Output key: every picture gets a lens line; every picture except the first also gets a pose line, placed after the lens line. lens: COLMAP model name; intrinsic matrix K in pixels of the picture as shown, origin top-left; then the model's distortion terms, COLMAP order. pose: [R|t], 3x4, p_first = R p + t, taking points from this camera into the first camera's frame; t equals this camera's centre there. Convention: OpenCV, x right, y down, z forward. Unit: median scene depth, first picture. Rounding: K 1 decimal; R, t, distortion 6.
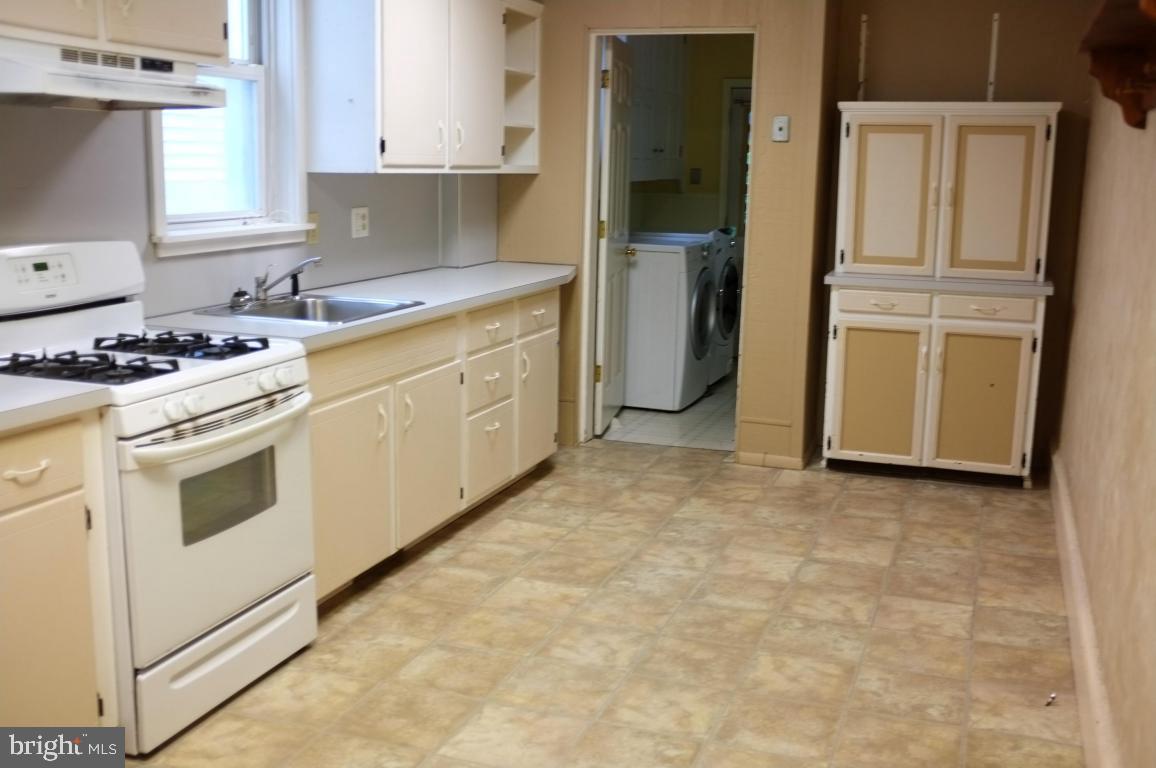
lens RADIAL K [[1143.6, 0, 579.4], [0, 1143.6, 383.9], [0, 0, 1]] dist [-0.071501, 0.000000]
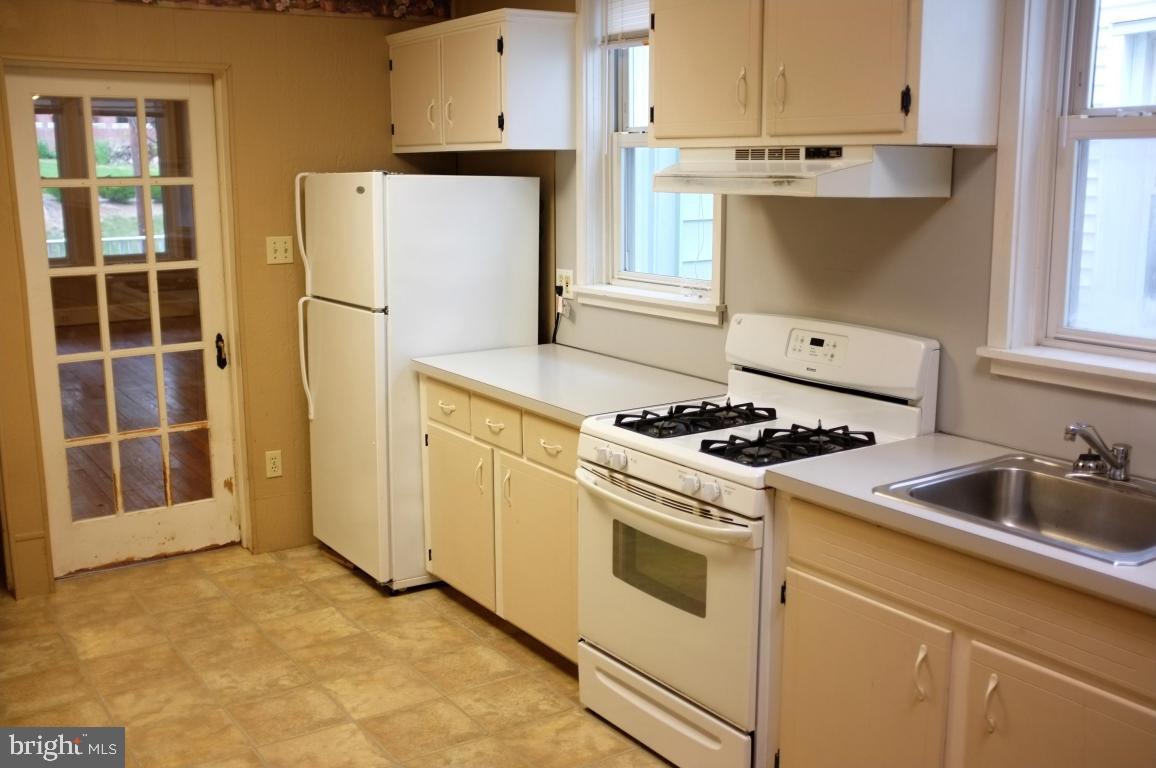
lens RADIAL K [[1143.6, 0, 581.5], [0, 1143.6, 382.1], [0, 0, 1]] dist [-0.071501, 0.000000]
pose [[-0.601463, 0.131709, -0.787969, 0.535344], [-0.153736, 0.948800, 0.275940, -0.339983], [0.783969, 0.287107, -0.550420, 1.453680]]
